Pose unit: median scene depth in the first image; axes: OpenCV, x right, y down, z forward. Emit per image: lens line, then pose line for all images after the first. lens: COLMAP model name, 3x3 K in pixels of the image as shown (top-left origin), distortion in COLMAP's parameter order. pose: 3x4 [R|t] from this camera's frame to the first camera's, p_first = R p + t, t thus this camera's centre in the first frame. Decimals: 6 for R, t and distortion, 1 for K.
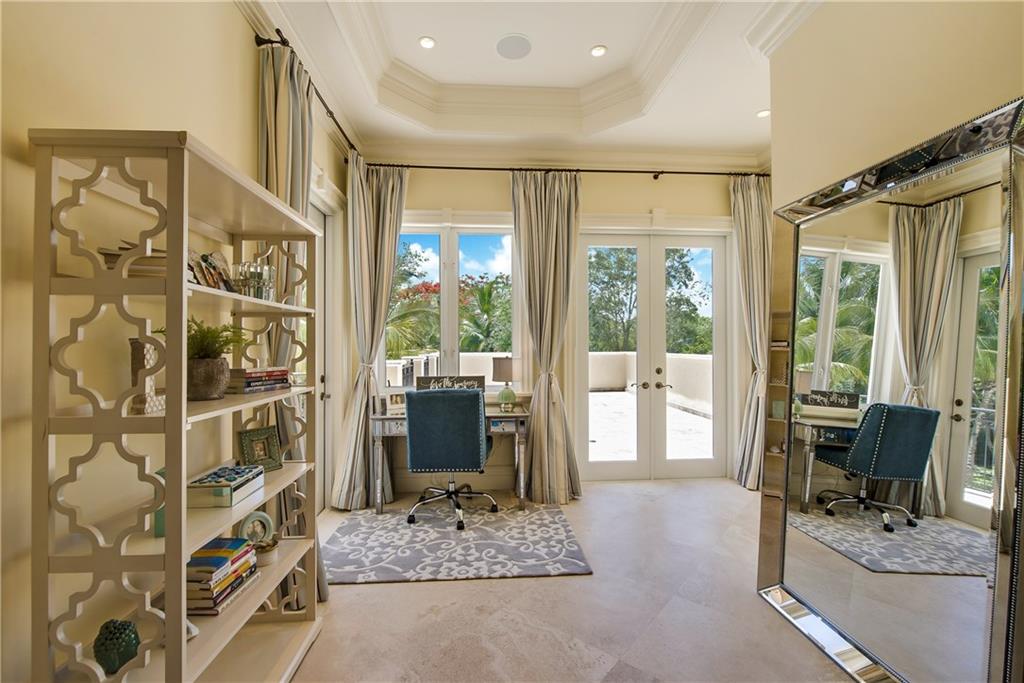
lens RADIAL K [[431.5, 0, 516.9], [0, 431.5, 336.0], [0, 0, 1]] dist [-0.010434, -0.000398]
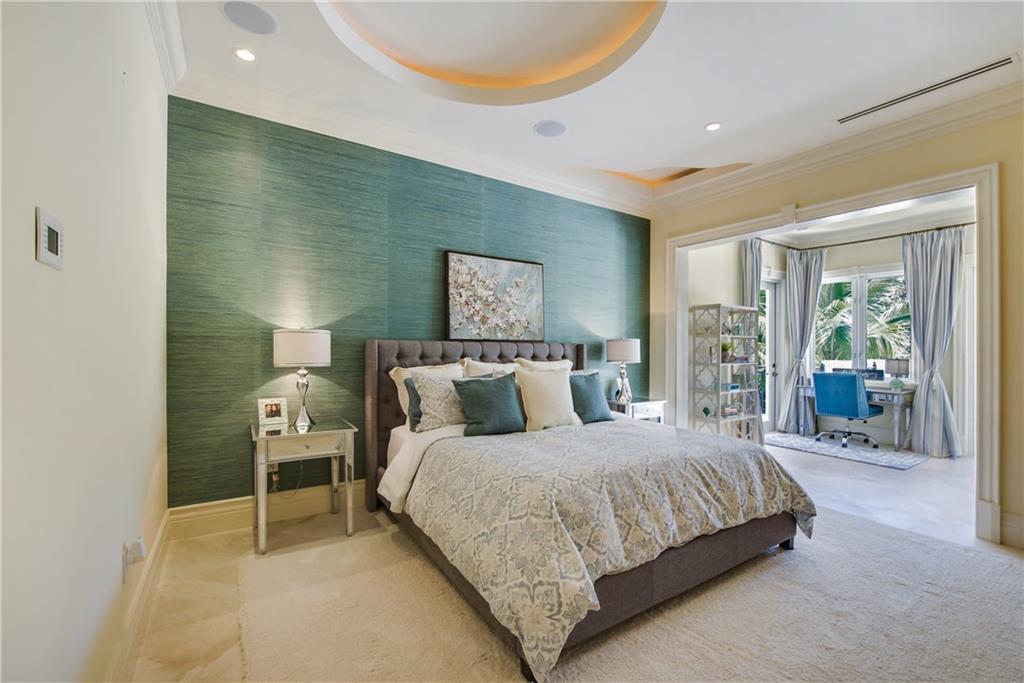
lens RADIAL K [[431.5, 0, 514.8], [0, 431.5, 337.3], [0, 0, 1]] dist [-0.010434, -0.000398]
pose [[0.489176, -0.002907, -0.872181, 1.347199], [0.000308, 0.999995, -0.003160, -0.048647], [0.872185, 0.001277, 0.489174, -1.974609]]
